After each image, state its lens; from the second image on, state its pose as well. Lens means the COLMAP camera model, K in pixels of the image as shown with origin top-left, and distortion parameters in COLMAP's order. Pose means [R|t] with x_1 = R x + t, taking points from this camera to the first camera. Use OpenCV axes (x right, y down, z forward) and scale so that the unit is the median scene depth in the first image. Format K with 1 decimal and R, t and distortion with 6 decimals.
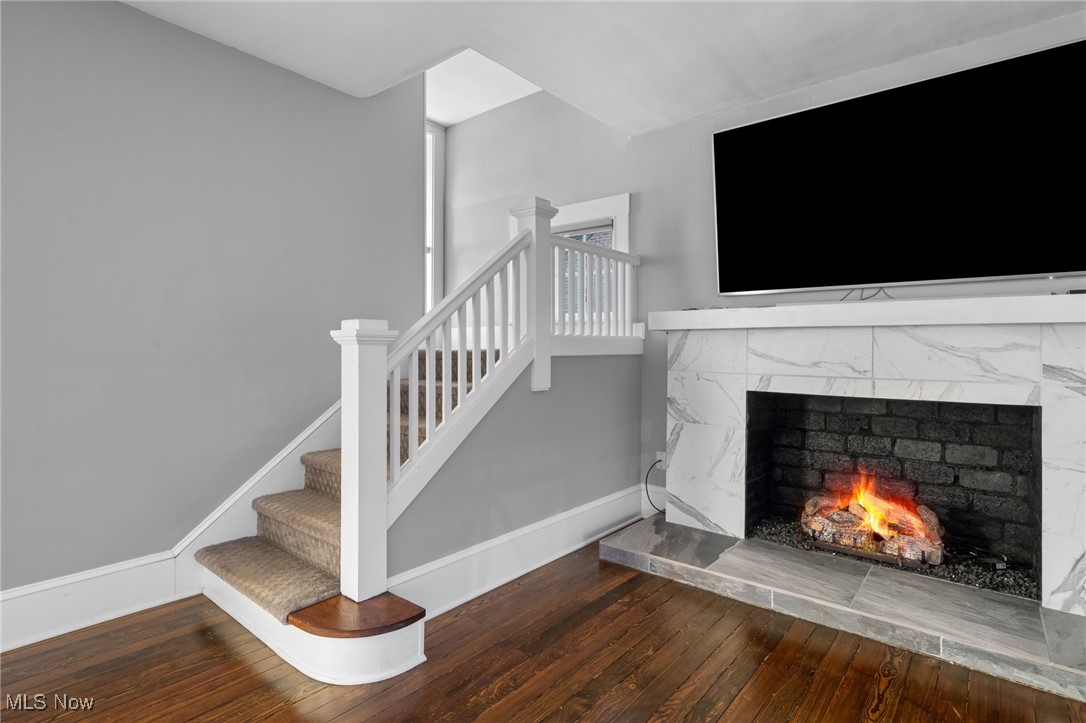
lens RADIAL K [[550.6, 0, 534.8], [0, 550.6, 346.4], [0, 0, 1]] dist [-0.003116, 0.001066]
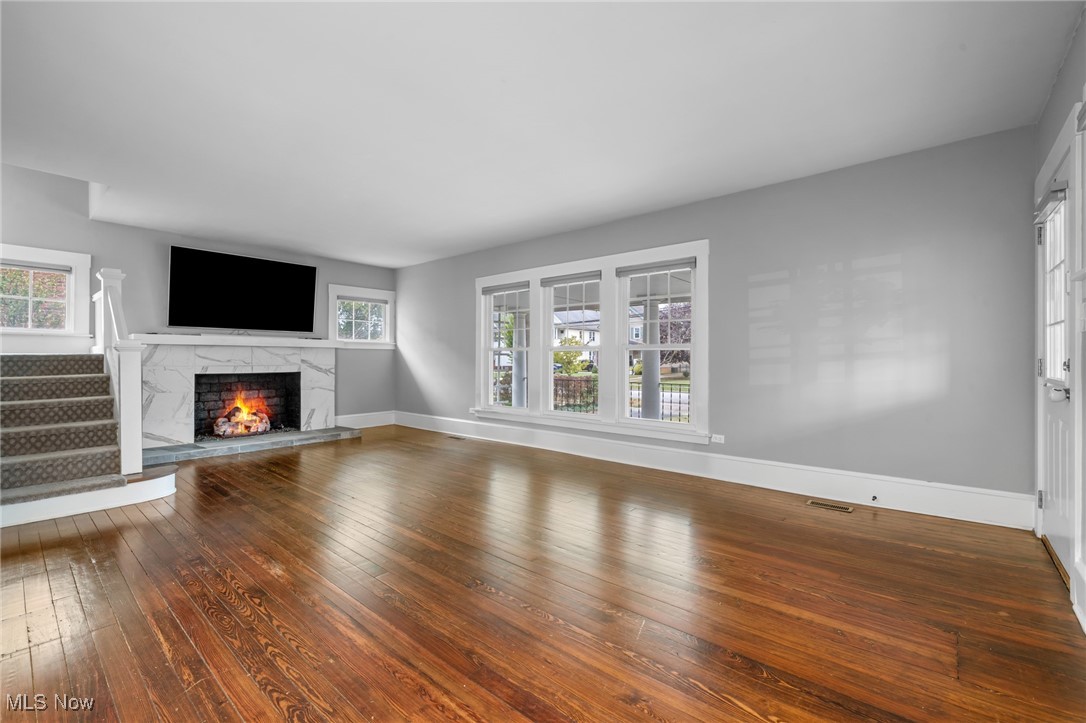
lens RADIAL K [[463.3, 0, 540.6], [0, 463.3, 354.5], [0, 0, 1]] dist [-0.011185, 0.001719]
pose [[0.022236, 0.002195, 0.999750, -1.501073], [-0.005609, 0.999982, -0.002070, 0.000501], [-0.999737, -0.005561, 0.022248, -0.423049]]
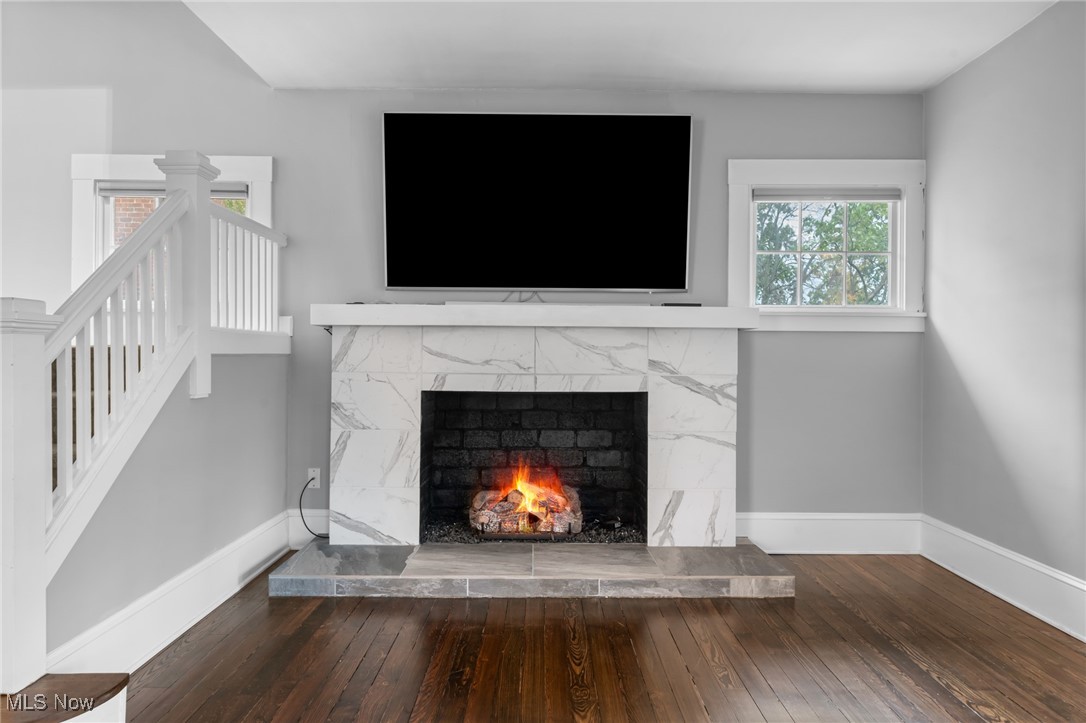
lens RADIAL K [[726.6, 0, 546.6], [0, 726.6, 358.6], [0, 0, 1]] dist [0.009743, 0.000970]
pose [[0.762686, -0.002413, 0.646765, -0.292896], [-0.004065, 0.999955, 0.008525, 0.013593], [-0.646757, -0.009131, 0.762642, -0.119666]]
